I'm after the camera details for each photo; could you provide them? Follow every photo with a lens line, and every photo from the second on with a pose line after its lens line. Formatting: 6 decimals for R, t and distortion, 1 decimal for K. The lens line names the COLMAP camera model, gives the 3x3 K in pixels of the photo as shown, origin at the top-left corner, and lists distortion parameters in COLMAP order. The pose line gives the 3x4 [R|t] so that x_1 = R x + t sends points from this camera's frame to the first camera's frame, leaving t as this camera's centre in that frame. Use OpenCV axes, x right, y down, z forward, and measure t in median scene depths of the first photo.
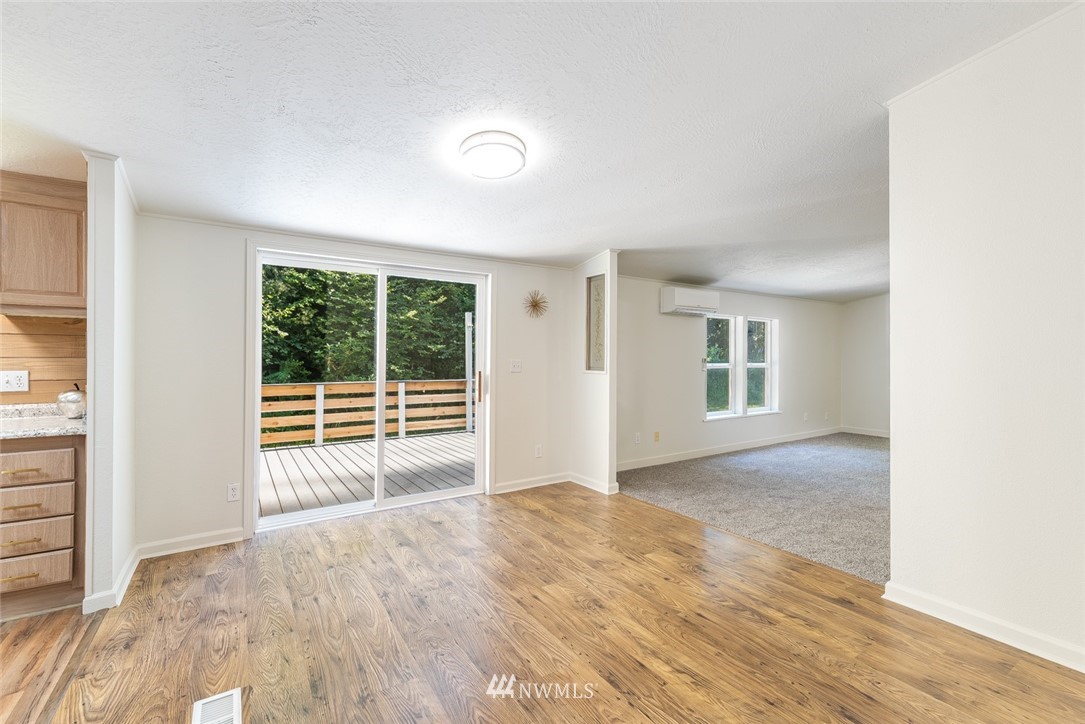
lens RADIAL K [[470.5, 0, 543.5], [0, 470.5, 358.0], [0, 0, 1]] dist [0.009253, -0.000090]
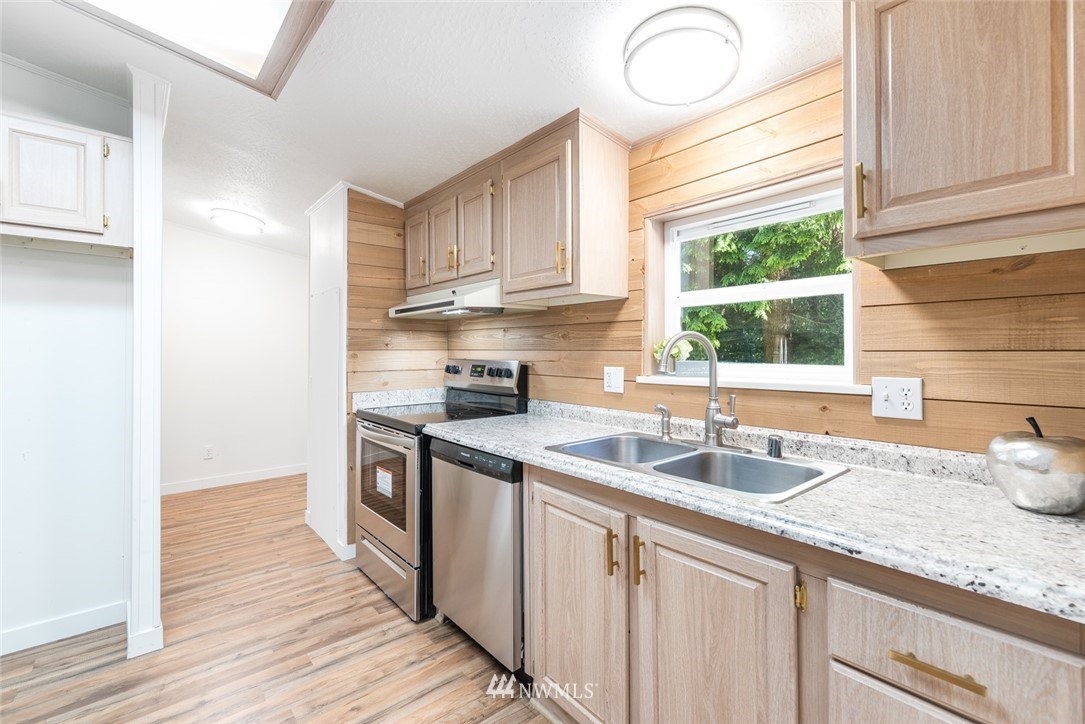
lens RADIAL K [[473.7, 0, 549.1], [0, 473.7, 348.4], [0, 0, 1]] dist [0.002163, 0.000120]
pose [[0.137284, -0.008707, -0.990494, -0.671274], [0.000597, 0.999962, -0.008708, 0.000678], [0.990532, 0.000604, 0.137284, 0.570389]]
